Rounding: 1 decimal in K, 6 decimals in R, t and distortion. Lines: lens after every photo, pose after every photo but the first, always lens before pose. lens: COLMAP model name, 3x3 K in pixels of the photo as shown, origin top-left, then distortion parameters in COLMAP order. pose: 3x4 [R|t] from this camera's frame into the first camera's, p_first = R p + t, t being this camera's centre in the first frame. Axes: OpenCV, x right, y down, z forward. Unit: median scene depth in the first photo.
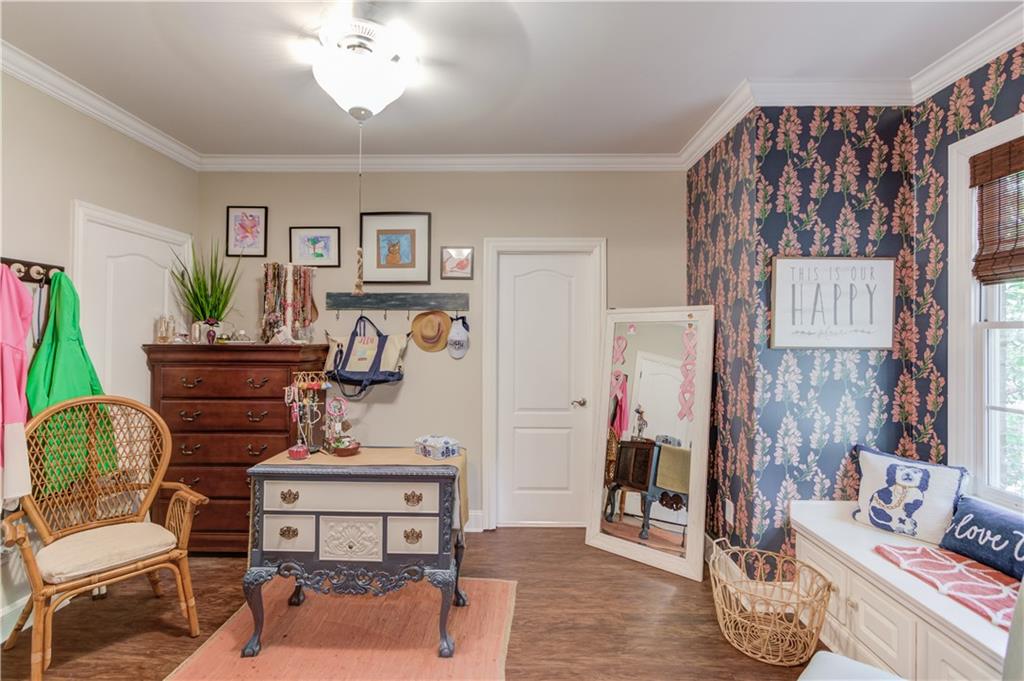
lens RADIAL K [[486.3, 0, 510.5], [0, 486.3, 337.0], [0, 0, 1]] dist [-0.005038, 0.001336]
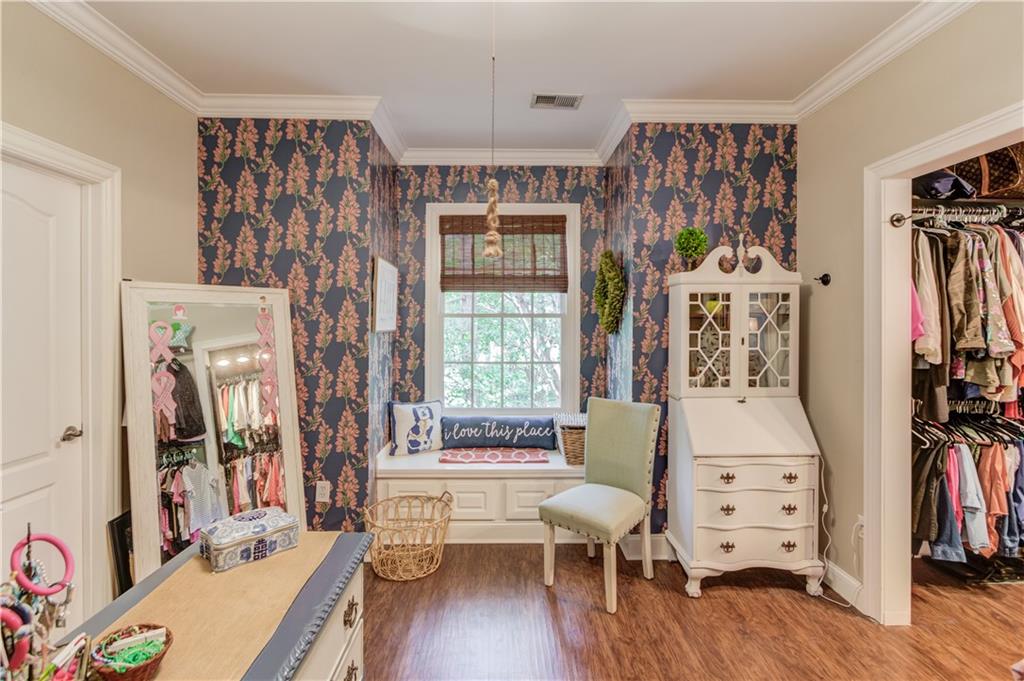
lens RADIAL K [[486.3, 0, 510.9], [0, 486.3, 332.0], [0, 0, 1]] dist [-0.005038, 0.001336]
pose [[-0.031941, -0.020103, 0.999288, -0.711049], [0.000351, 0.999797, 0.020124, -0.000216], [-0.999490, 0.000994, -0.031928, 0.760389]]
